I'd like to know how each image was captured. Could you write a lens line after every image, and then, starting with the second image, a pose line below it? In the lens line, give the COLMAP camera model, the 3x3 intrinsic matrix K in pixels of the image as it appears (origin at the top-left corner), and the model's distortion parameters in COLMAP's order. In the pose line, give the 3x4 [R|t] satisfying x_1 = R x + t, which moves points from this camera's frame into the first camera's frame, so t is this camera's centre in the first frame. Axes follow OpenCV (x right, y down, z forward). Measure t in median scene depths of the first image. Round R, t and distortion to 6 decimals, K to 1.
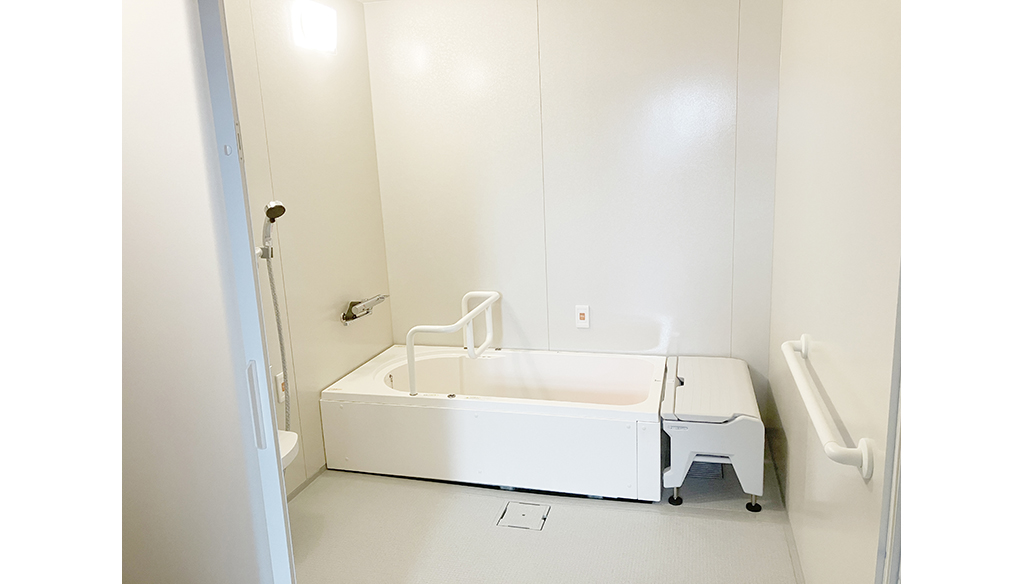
lens RADIAL K [[647.1, 0, 511.6], [0, 647.1, 272.5], [0, 0, 1]] dist [0.008087, -0.019818]
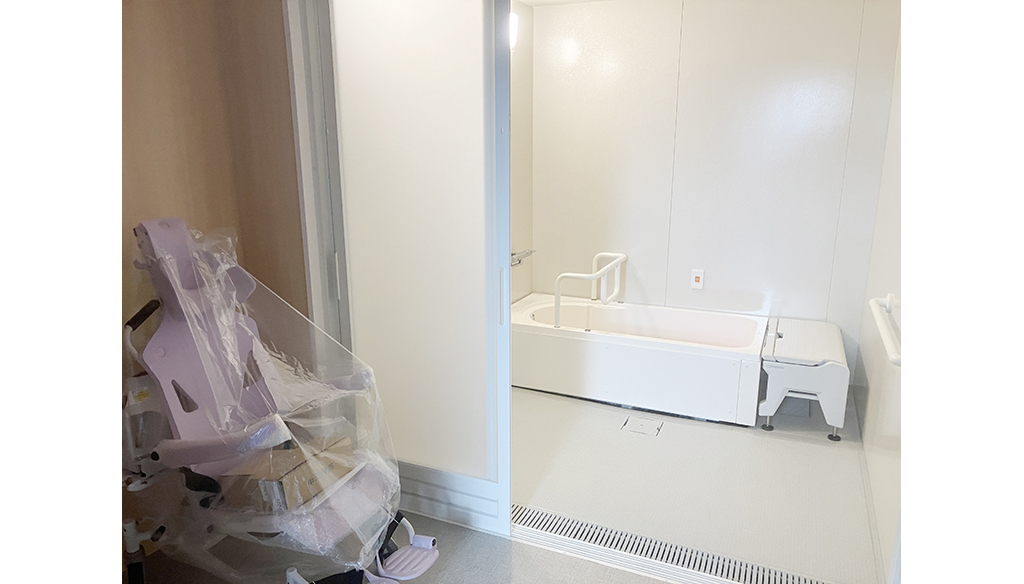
lens RADIAL K [[647.1, 0, 502.2], [0, 647.1, 287.0], [0, 0, 1]] dist [0.008087, -0.019818]
pose [[0.986453, 0.076175, -0.145286, -0.081791], [-0.068554, 0.996031, 0.056769, 0.046870], [0.149033, -0.046040, 0.987760, -0.265818]]
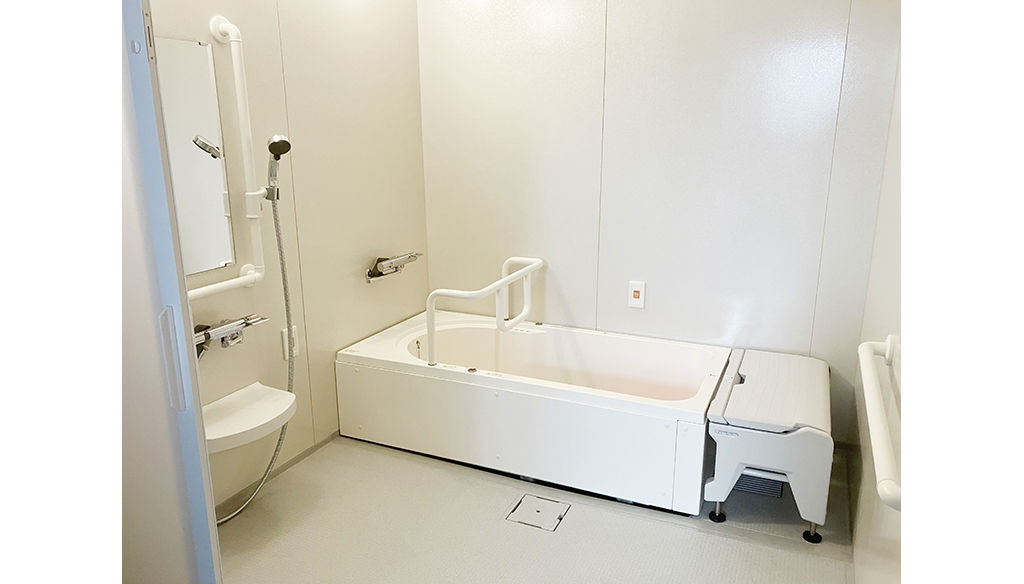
lens RADIAL K [[682.5, 0, 510.2], [0, 682.5, 286.2], [0, 0, 1]] dist [0.006324, -0.001539]
pose [[0.988007, 0.077986, -0.133270, 0.075439], [-0.069536, 0.995332, 0.066931, 0.009609], [0.137868, -0.056861, 0.988817, 0.088299]]
